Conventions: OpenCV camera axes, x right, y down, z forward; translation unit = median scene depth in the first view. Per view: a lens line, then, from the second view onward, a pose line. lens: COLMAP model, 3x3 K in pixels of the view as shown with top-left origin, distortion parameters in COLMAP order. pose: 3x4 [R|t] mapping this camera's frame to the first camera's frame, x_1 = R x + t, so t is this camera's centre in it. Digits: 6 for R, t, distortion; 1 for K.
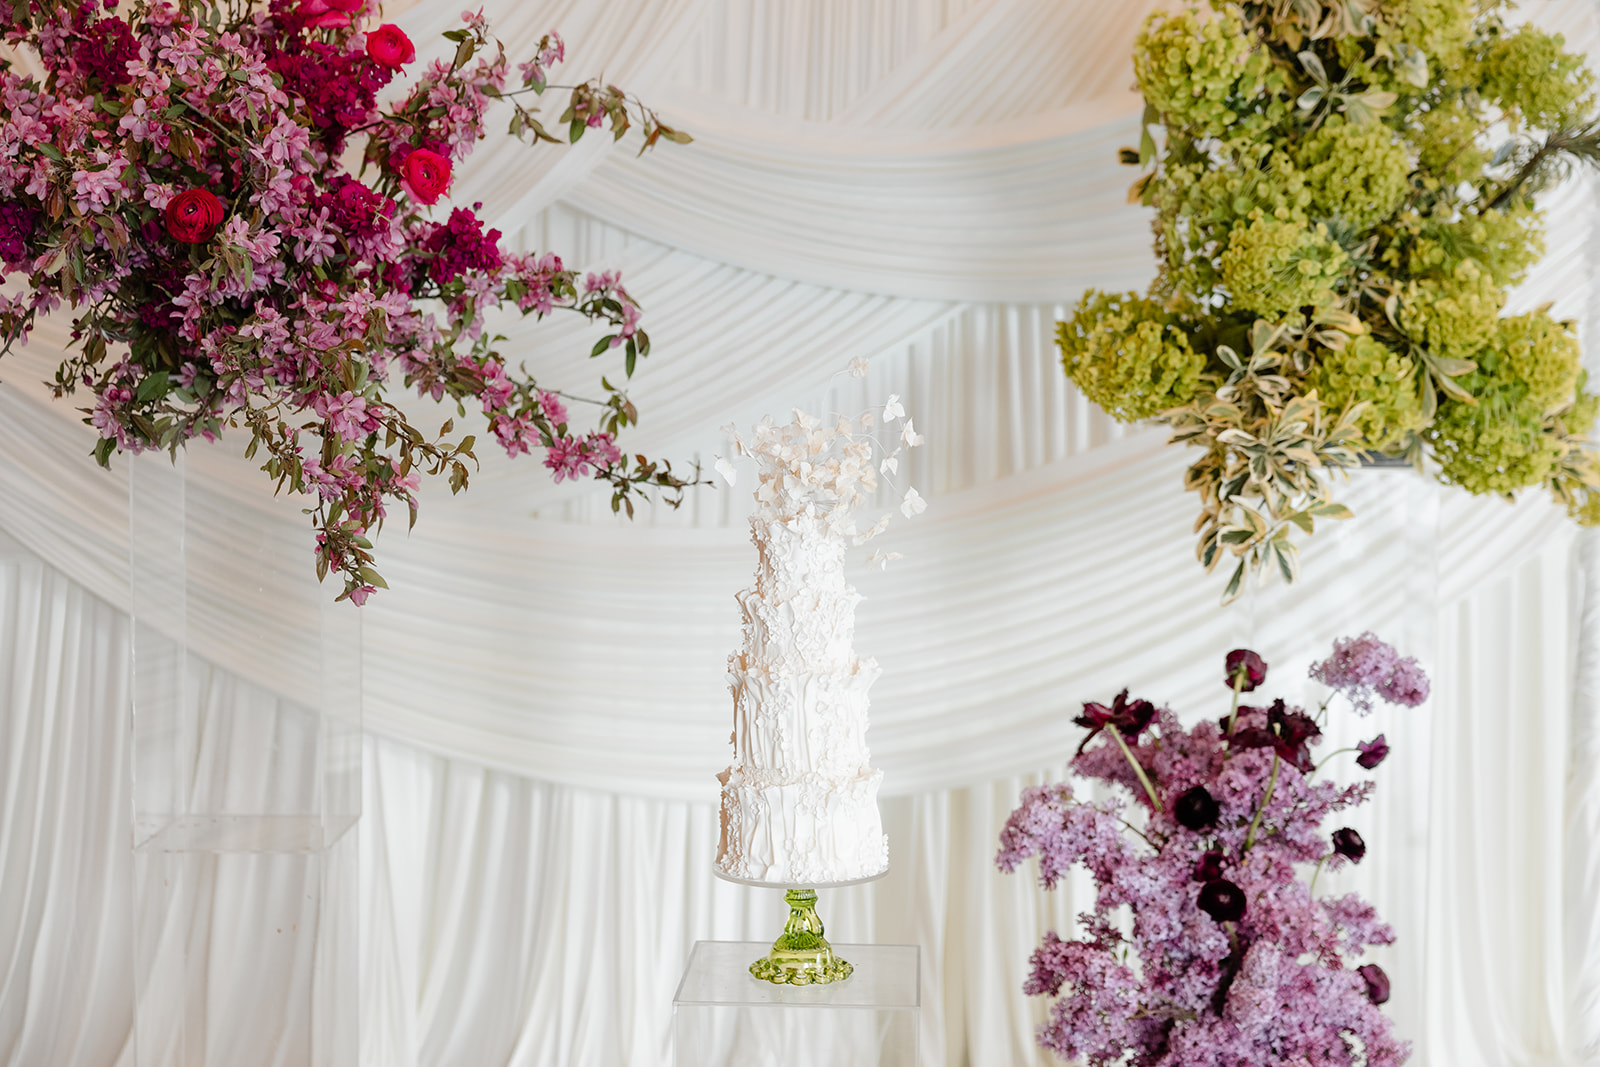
lens RADIAL K [[2113.9, 0, 831.1], [0, 2113.9, 528.1], [0, 0, 1]] dist [0.019341, 0.064456]
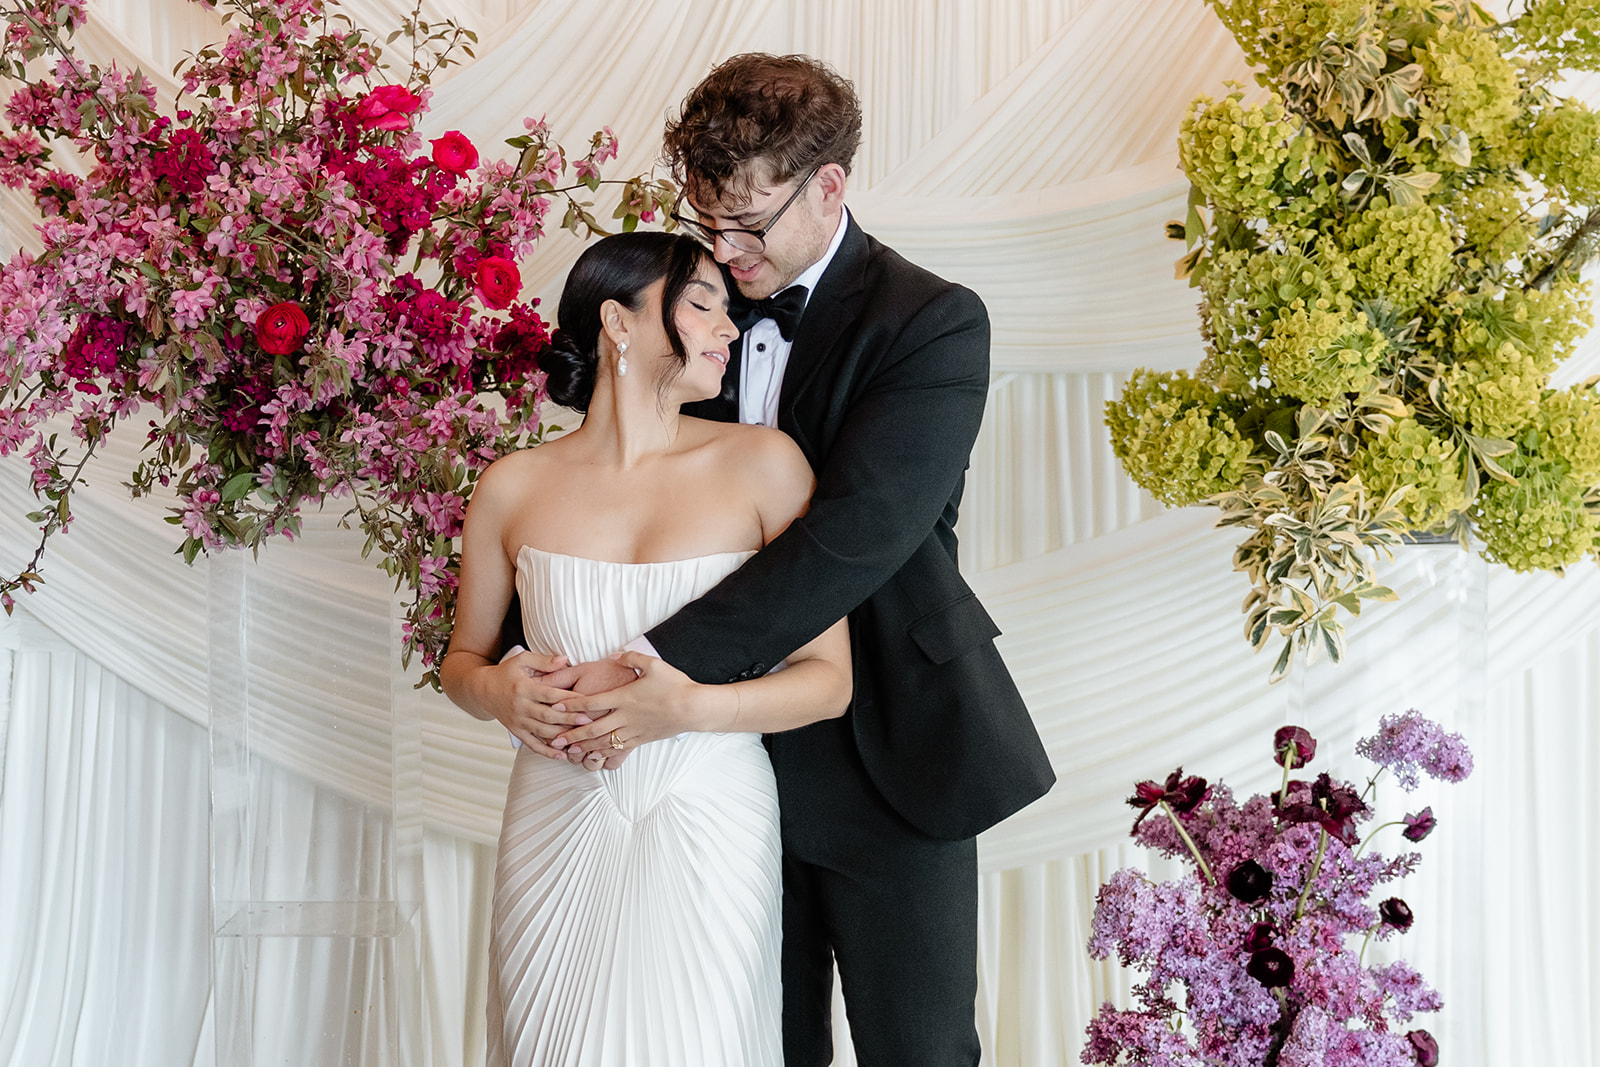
lens RADIAL K [[2477.0, 0, 799.4], [0, 2477.0, 634.4], [0, 0, 1]] dist [0.019539, -0.021171]
pose [[0.999767, -0.014059, -0.016395, -0.023783], [0.014417, 0.999655, 0.021941, -0.017120], [0.016081, -0.022172, 0.999625, -0.204227]]
